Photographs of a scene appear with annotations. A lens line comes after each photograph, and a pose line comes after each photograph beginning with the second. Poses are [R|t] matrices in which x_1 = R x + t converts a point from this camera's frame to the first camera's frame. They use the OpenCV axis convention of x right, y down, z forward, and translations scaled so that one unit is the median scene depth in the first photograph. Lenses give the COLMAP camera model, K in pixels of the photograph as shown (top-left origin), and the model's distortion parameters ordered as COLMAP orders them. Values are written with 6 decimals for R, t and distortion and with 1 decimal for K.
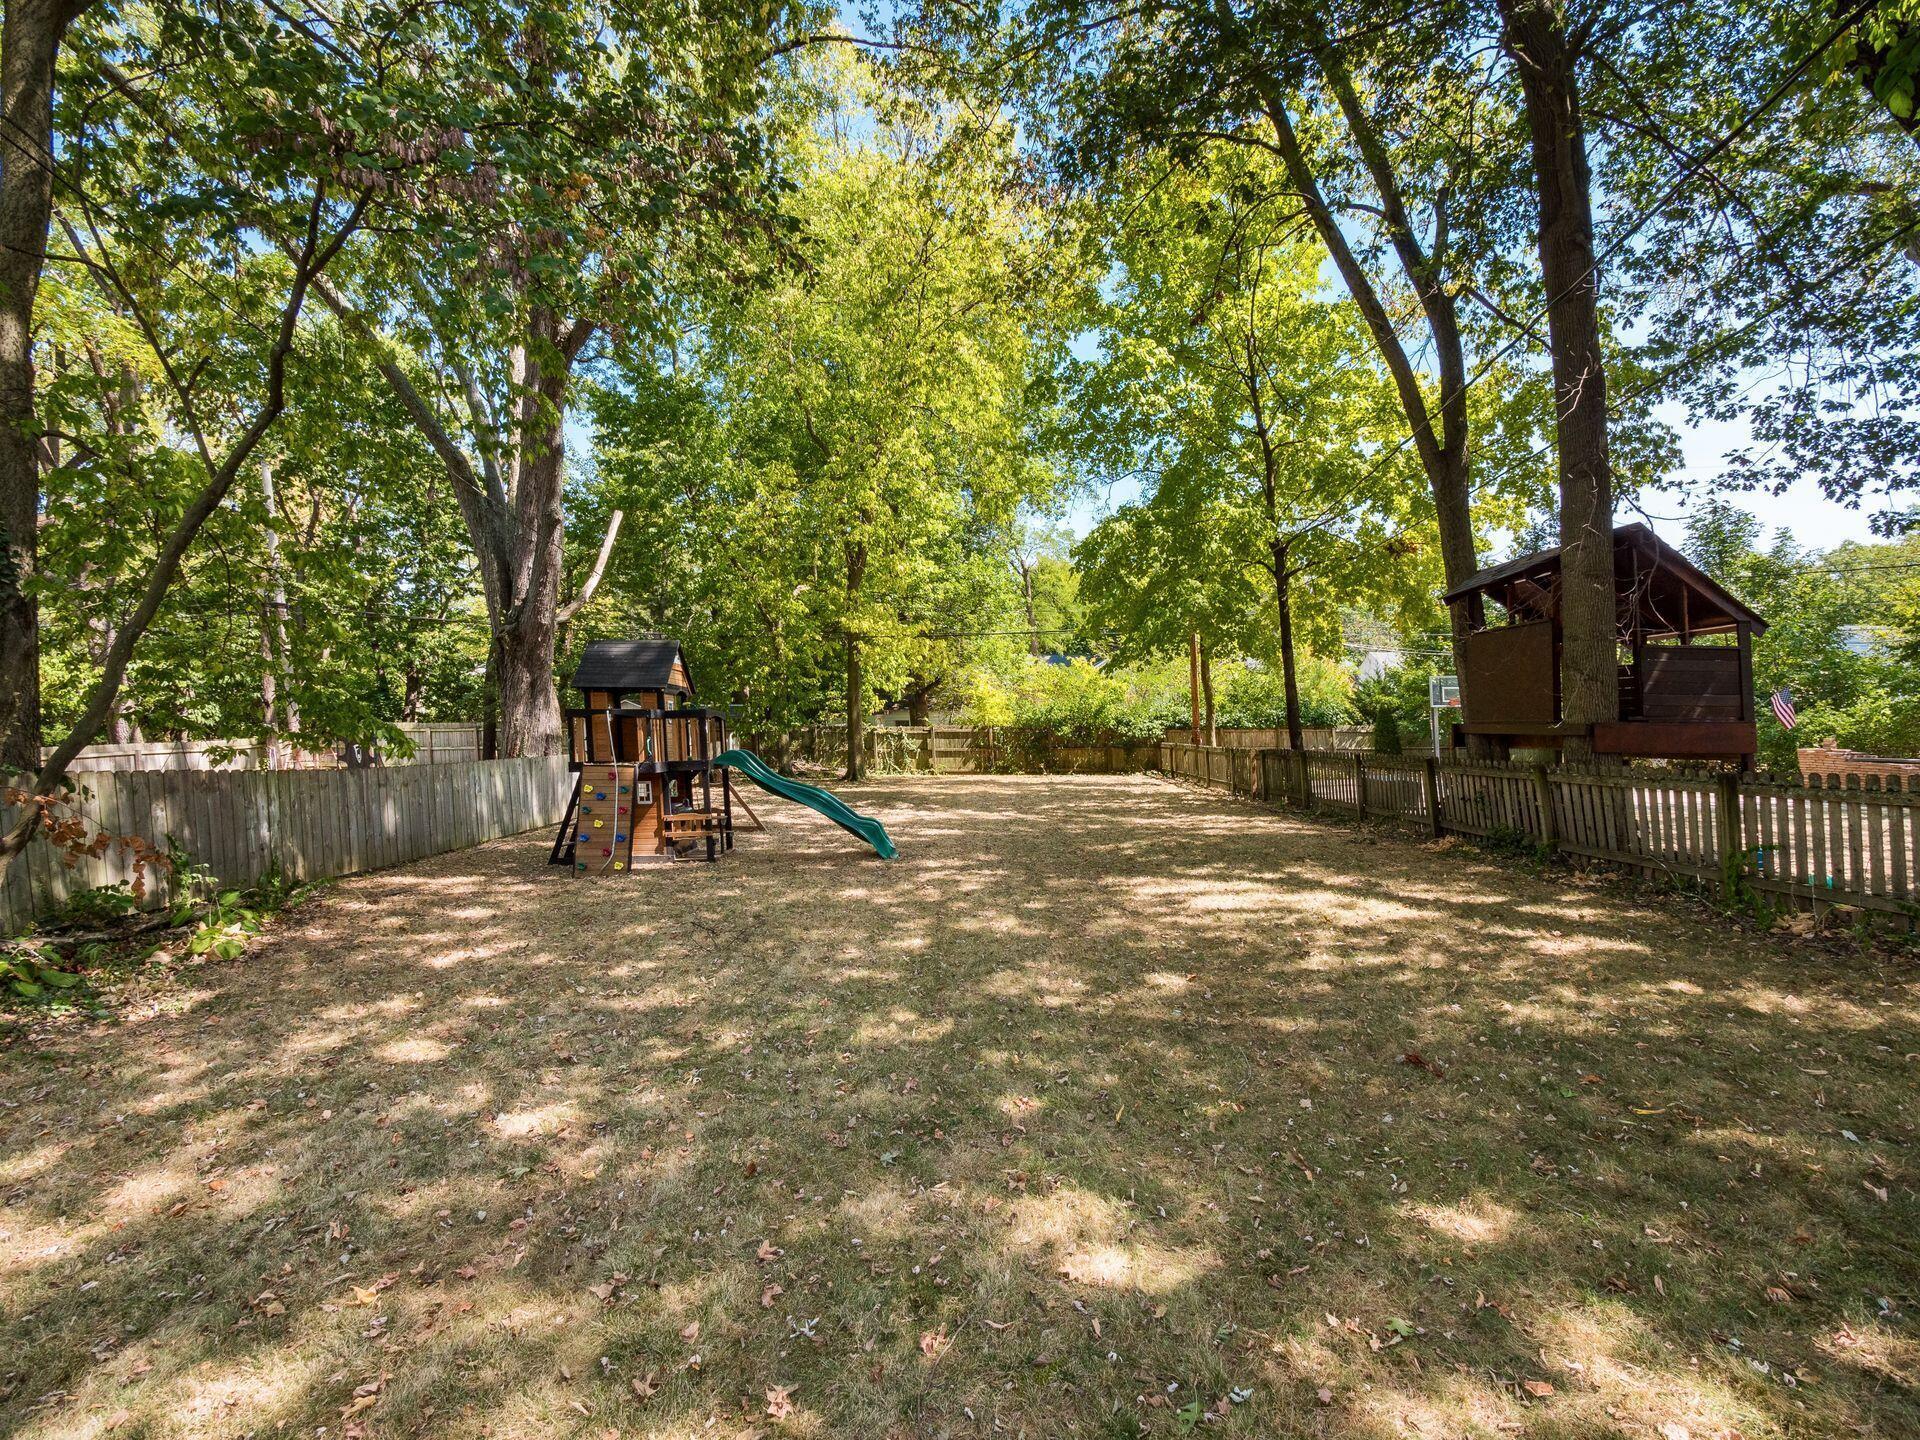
lens RADIAL K [[854.6, 0, 960.0], [0, 854.6, 720.0], [0, 0, 1]] dist [0.000724, 0.000222]
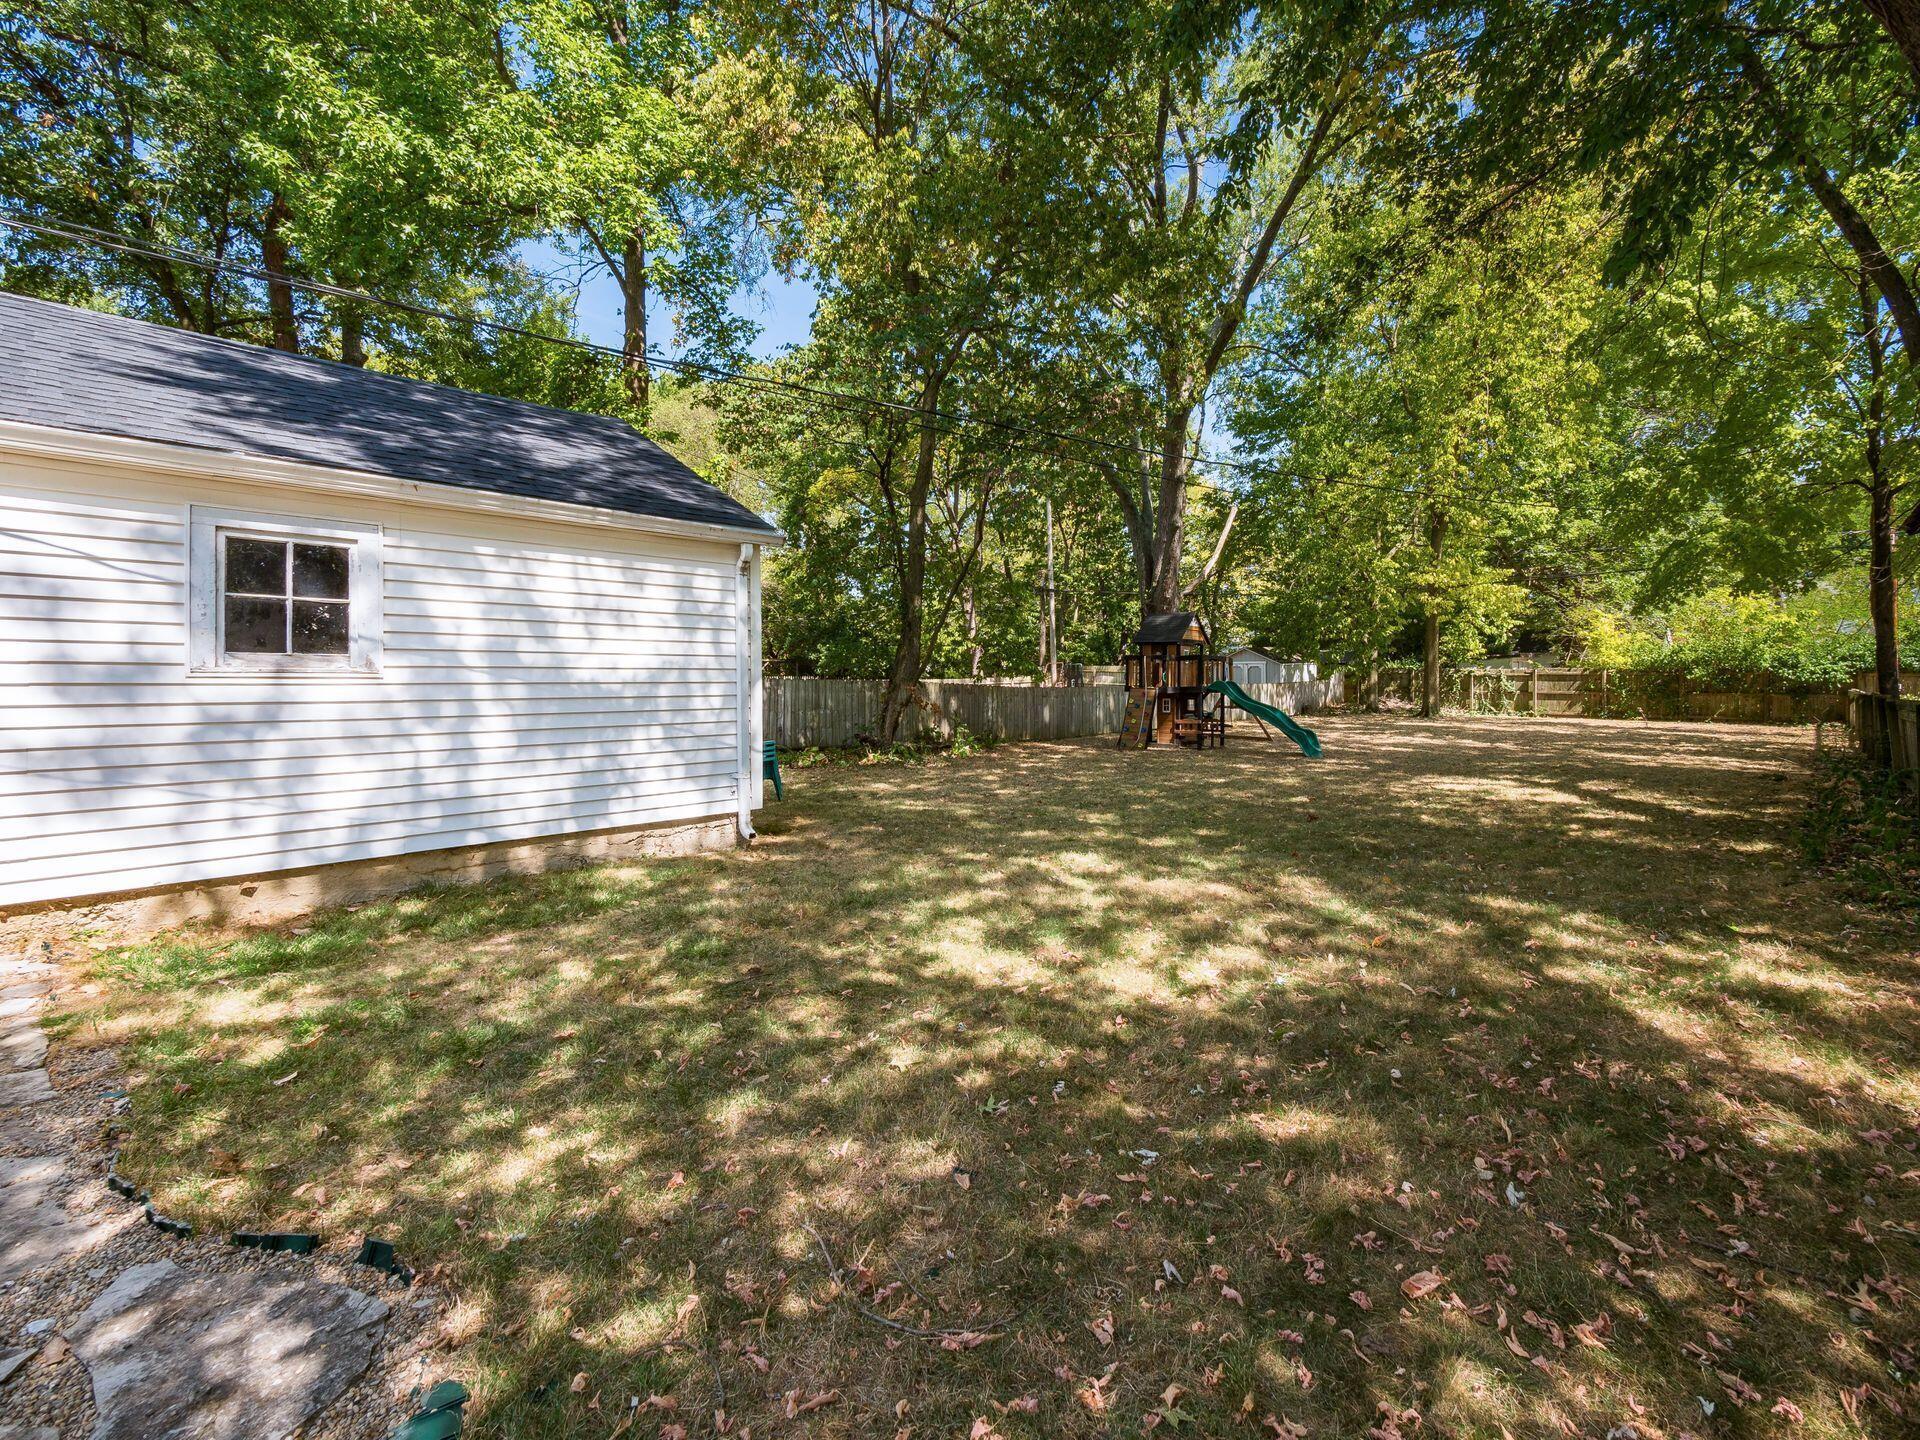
lens RADIAL K [[854.6, 0, 960.0], [0, 854.6, 720.0], [0, 0, 1]] dist [0.000724, 0.000222]
pose [[0.649978, 0.044600, -0.758643, 0.313232], [0.000819, 0.998235, 0.059387, 0.007630], [0.759952, -0.039222, 0.648794, -0.183981]]
